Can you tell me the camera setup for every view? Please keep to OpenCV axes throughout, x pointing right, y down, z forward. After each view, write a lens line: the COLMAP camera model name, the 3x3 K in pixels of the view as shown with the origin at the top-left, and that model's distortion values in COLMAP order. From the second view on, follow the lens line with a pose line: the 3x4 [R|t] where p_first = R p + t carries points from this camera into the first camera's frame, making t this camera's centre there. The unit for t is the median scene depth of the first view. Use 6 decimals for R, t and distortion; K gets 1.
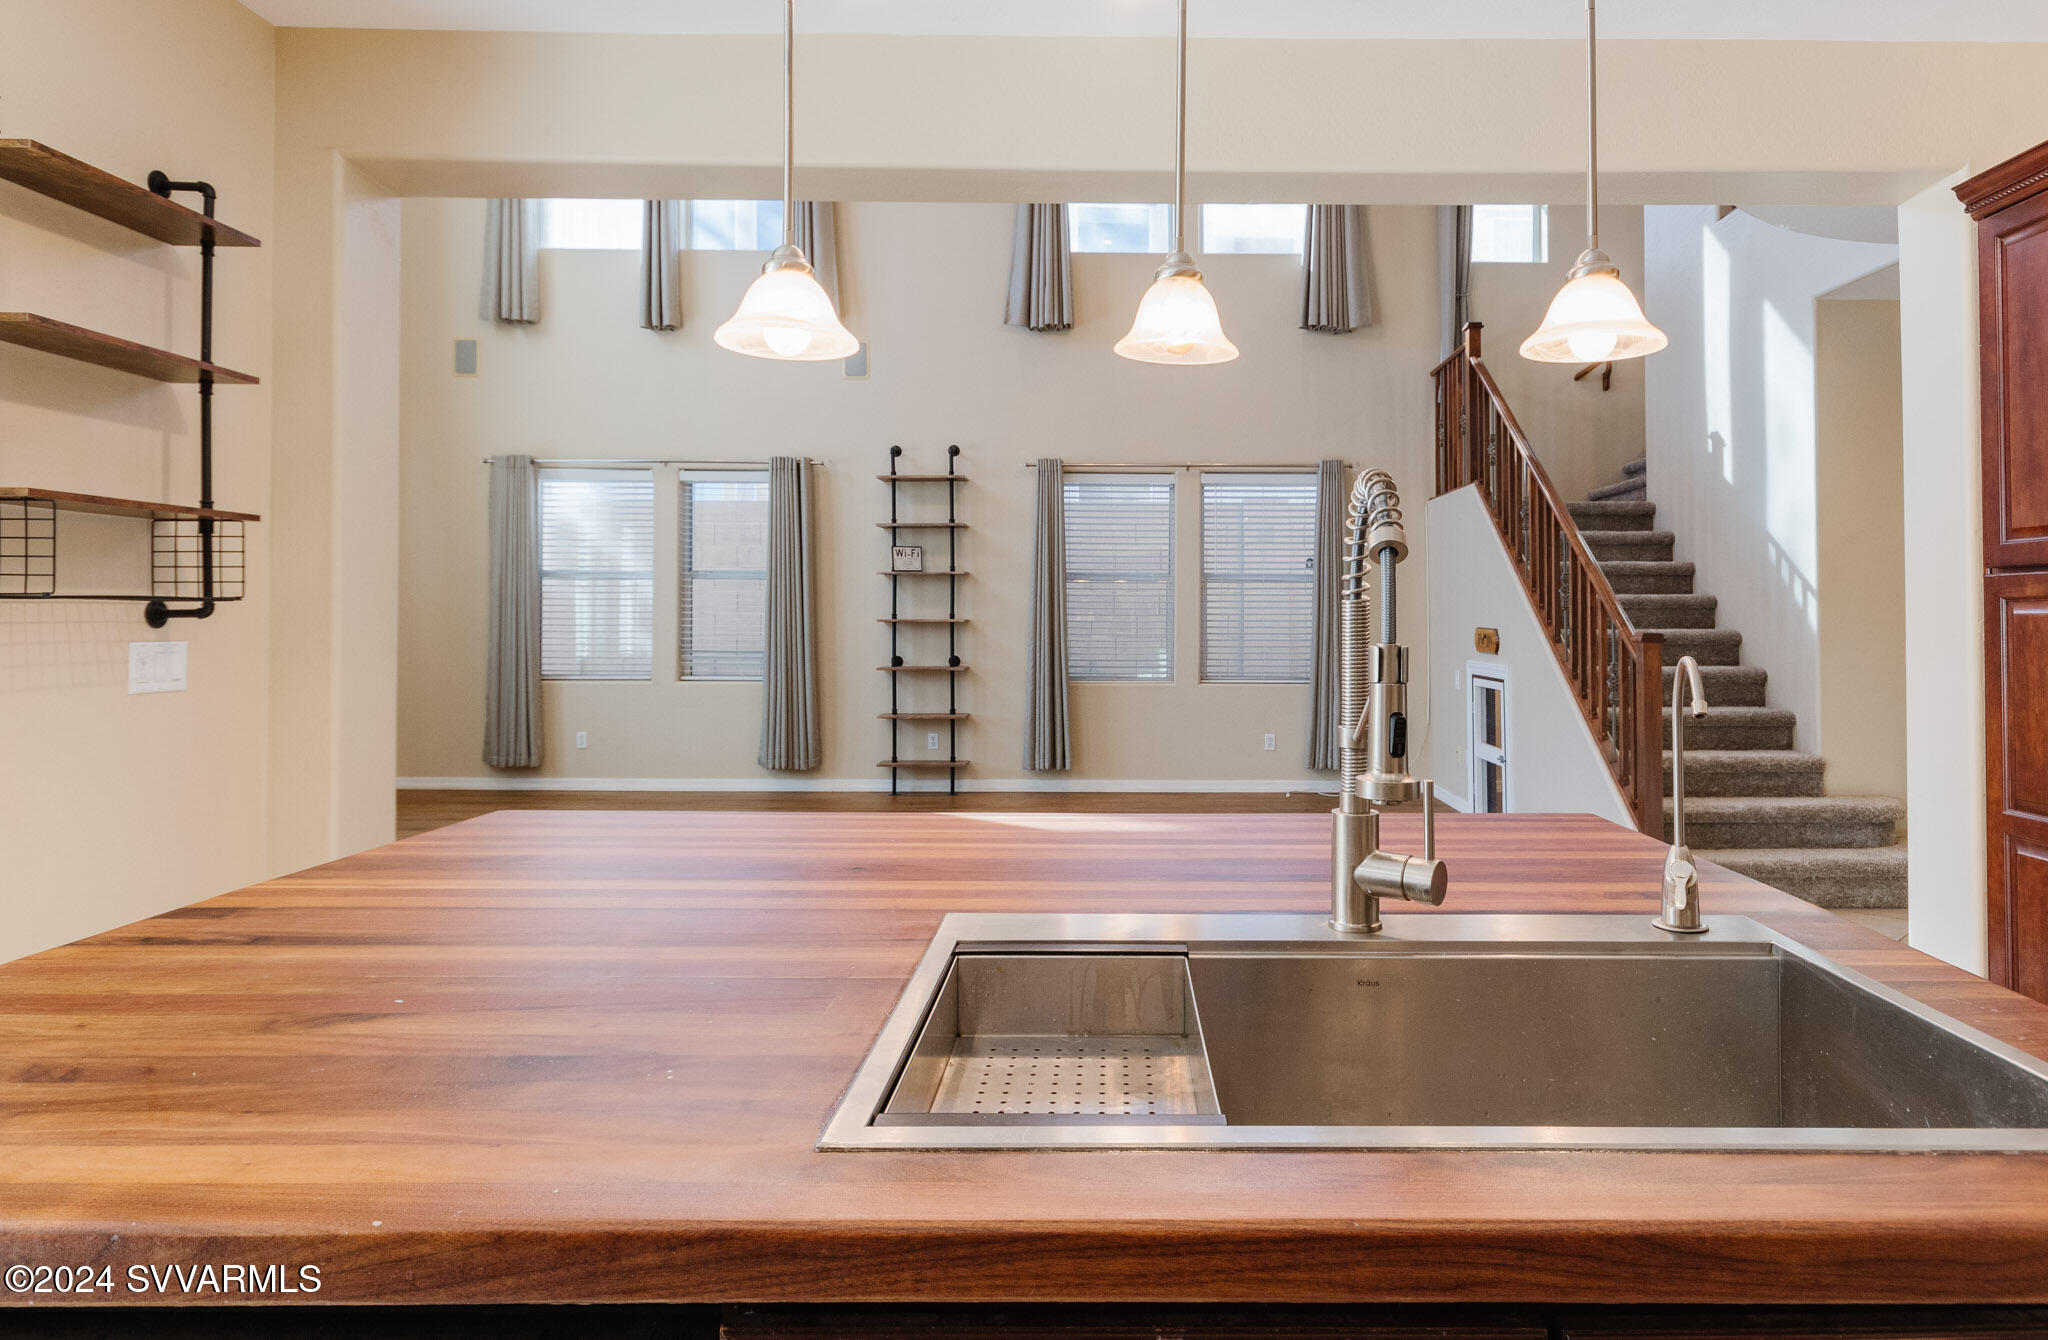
lens RADIAL K [[1203.5, 0, 1121.3], [0, 1203.5, 598.4], [0, 0, 1]] dist [-0.002448, -0.000770]
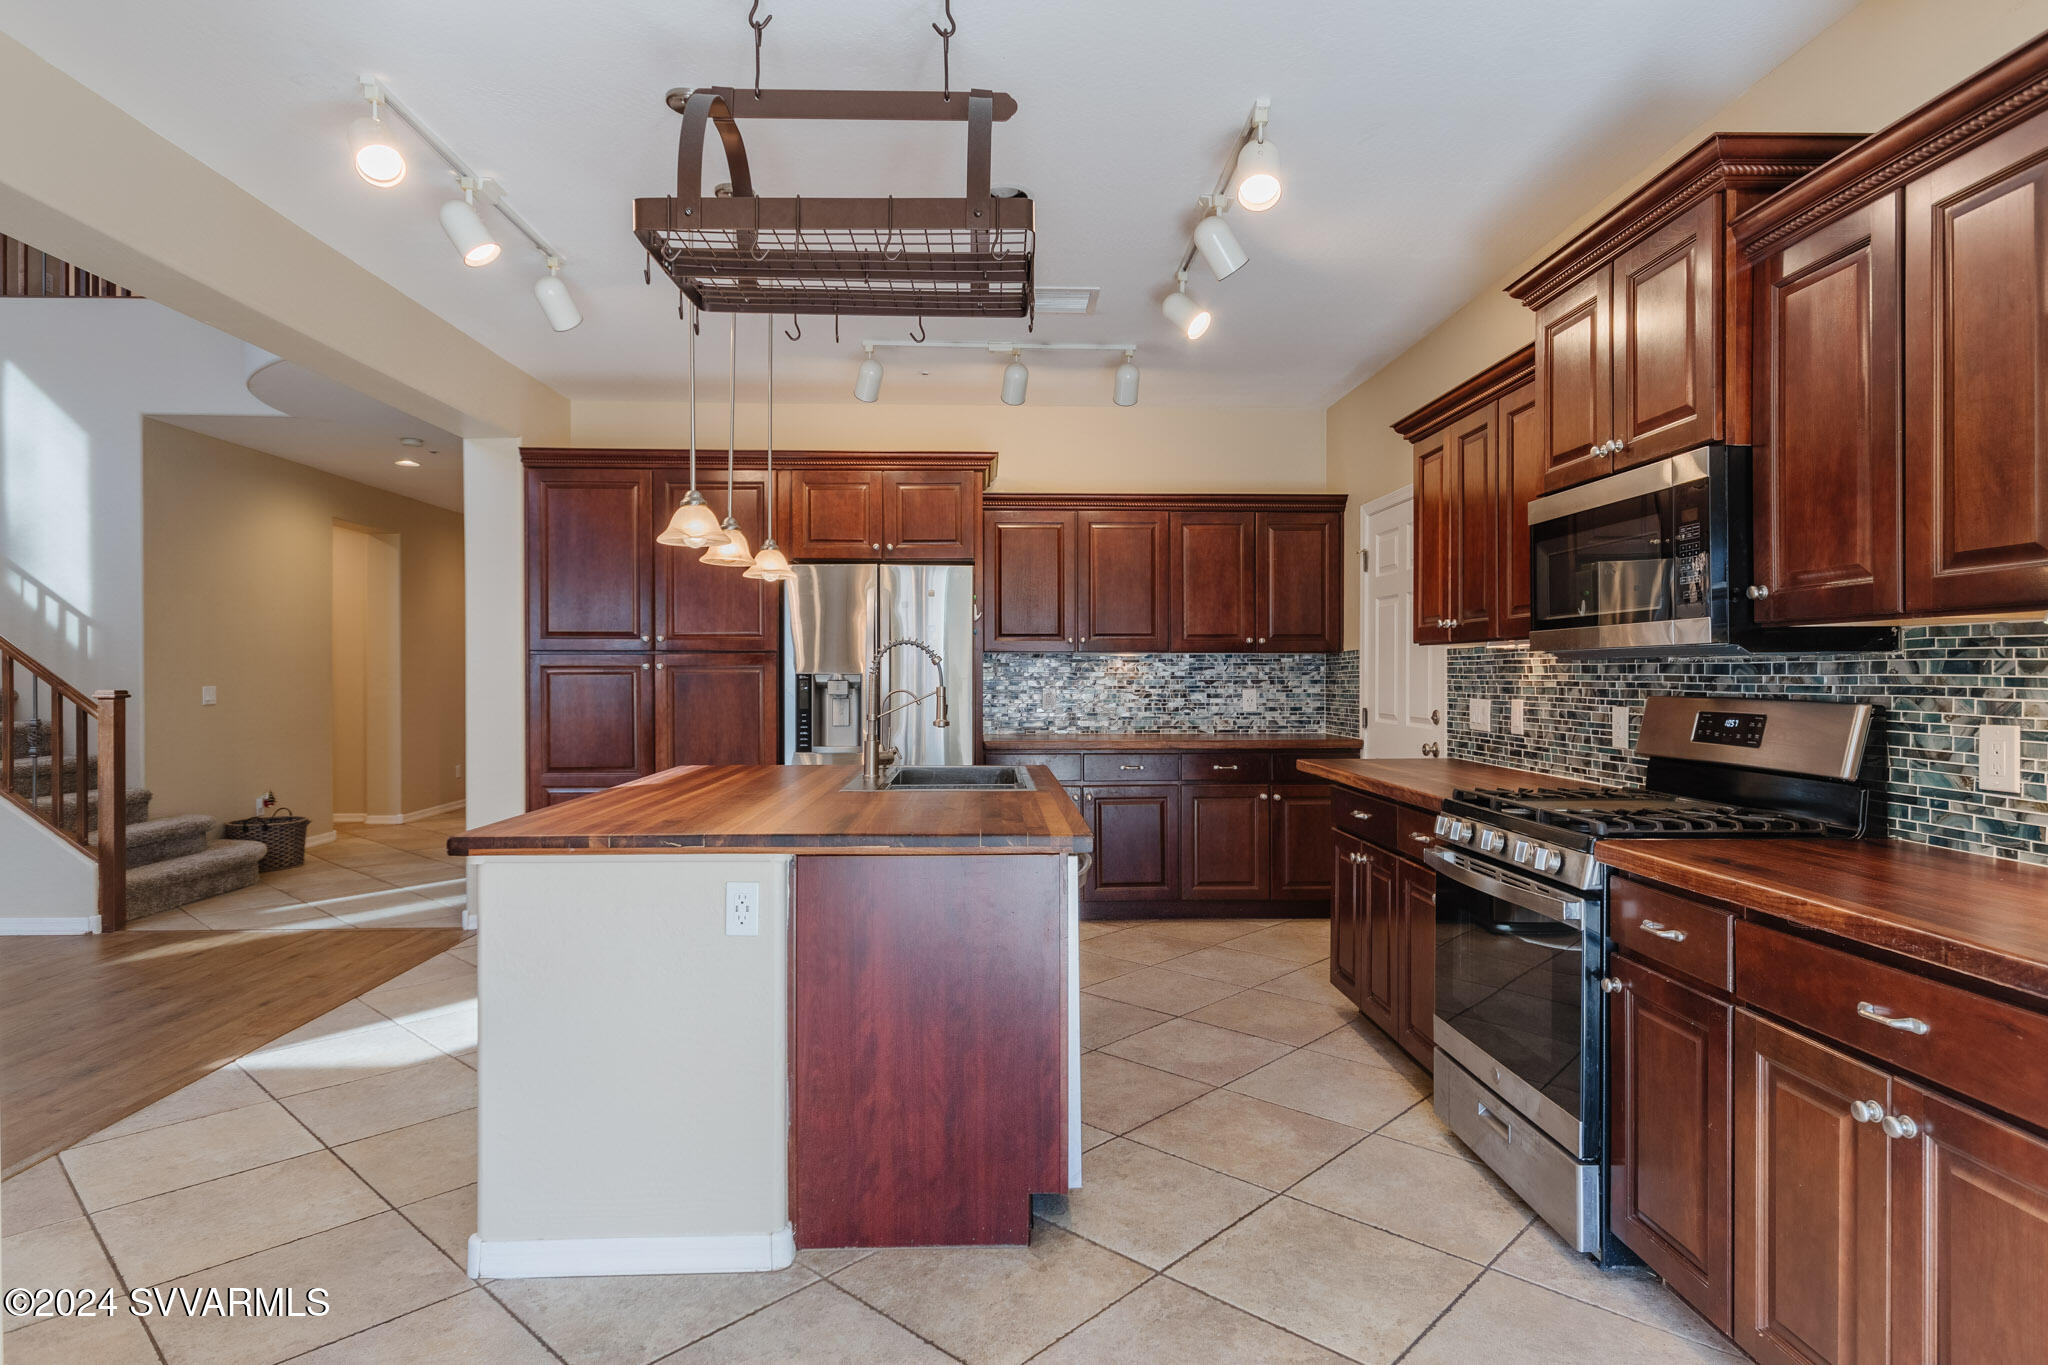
lens RADIAL K [[1117.7, 0, 1020.9], [0, 1117.7, 681.0], [0, 0, 1]] dist [-0.004118, -0.000433]
pose [[-0.023776, -0.006021, 0.999699, -0.388748], [-0.011976, 0.999912, 0.005737, 0.002461], [-0.999646, -0.011836, -0.023846, 0.087189]]
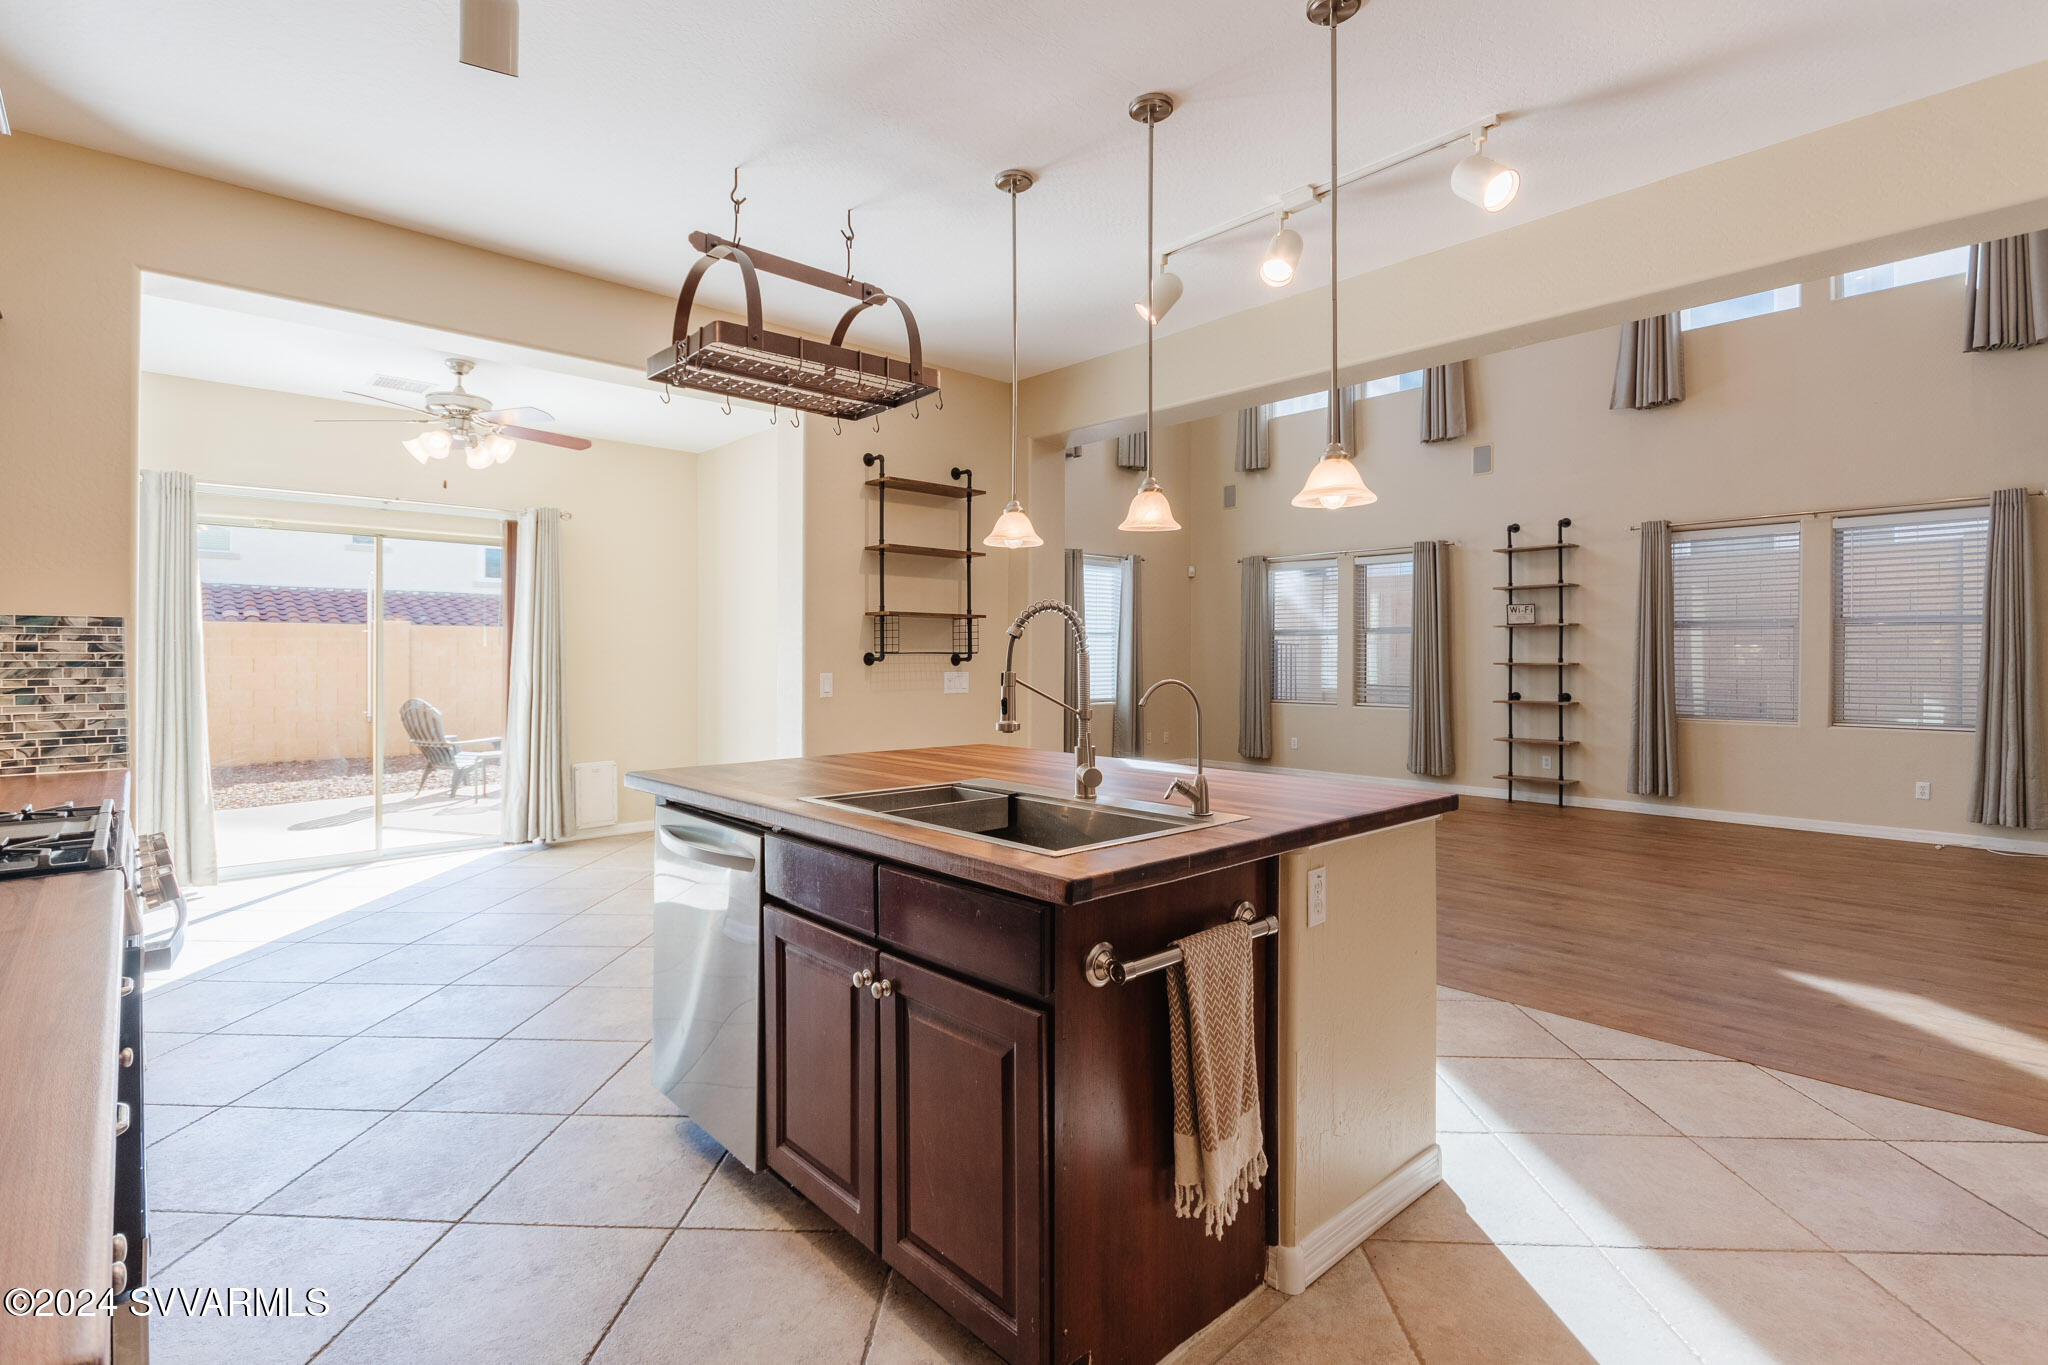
lens RADIAL K [[956.8, 0, 1017.9], [0, 956.8, 667.1], [0, 0, 1]] dist [-0.003077, -0.000693]
pose [[0.663470, 0.004900, -0.748187, 0.216488], [0.011561, 0.999792, 0.016800, -0.000806], [0.748113, -0.019796, 0.663276, -0.047200]]
